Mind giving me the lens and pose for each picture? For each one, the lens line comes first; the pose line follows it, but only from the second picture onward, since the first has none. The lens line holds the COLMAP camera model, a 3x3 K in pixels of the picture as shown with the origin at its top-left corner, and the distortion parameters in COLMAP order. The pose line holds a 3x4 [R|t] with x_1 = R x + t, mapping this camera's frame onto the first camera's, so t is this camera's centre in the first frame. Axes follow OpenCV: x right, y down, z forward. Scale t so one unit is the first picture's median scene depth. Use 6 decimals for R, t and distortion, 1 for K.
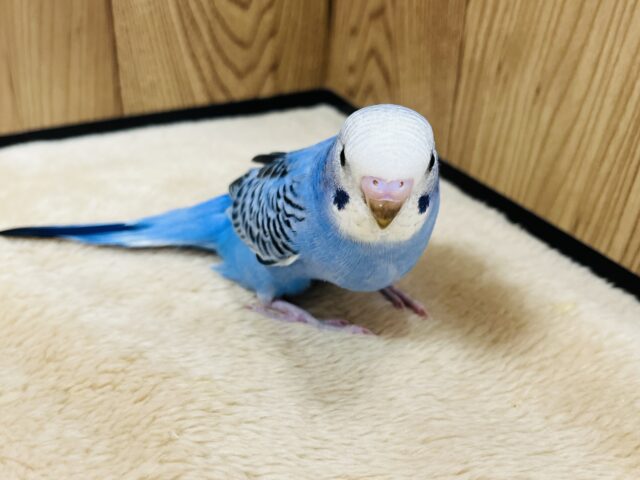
lens RADIAL K [[721.2, 0, 320.0], [0, 721.2, 240.0], [0, 0, 1]] dist [0.013496, -0.028159]
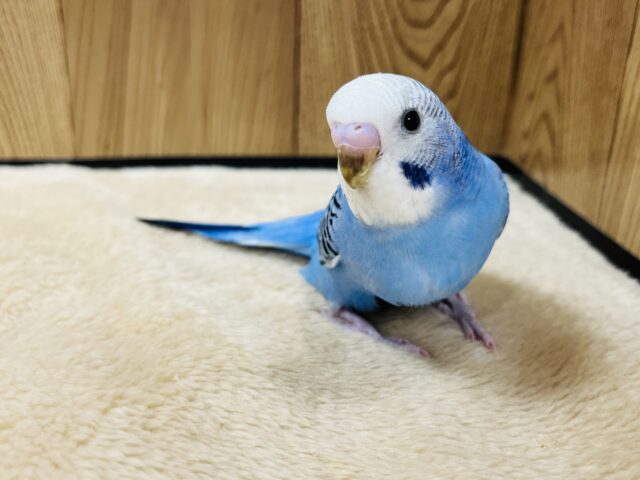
lens RADIAL K [[721.2, 0, 320.0], [0, 721.2, 240.0], [0, 0, 1]] dist [0.013496, -0.028159]
pose [[0.922633, 0.137668, -0.360273, 0.205100], [-0.195265, 0.972293, -0.128524, 0.103756], [0.332597, 0.188929, 0.923951, 0.043518]]
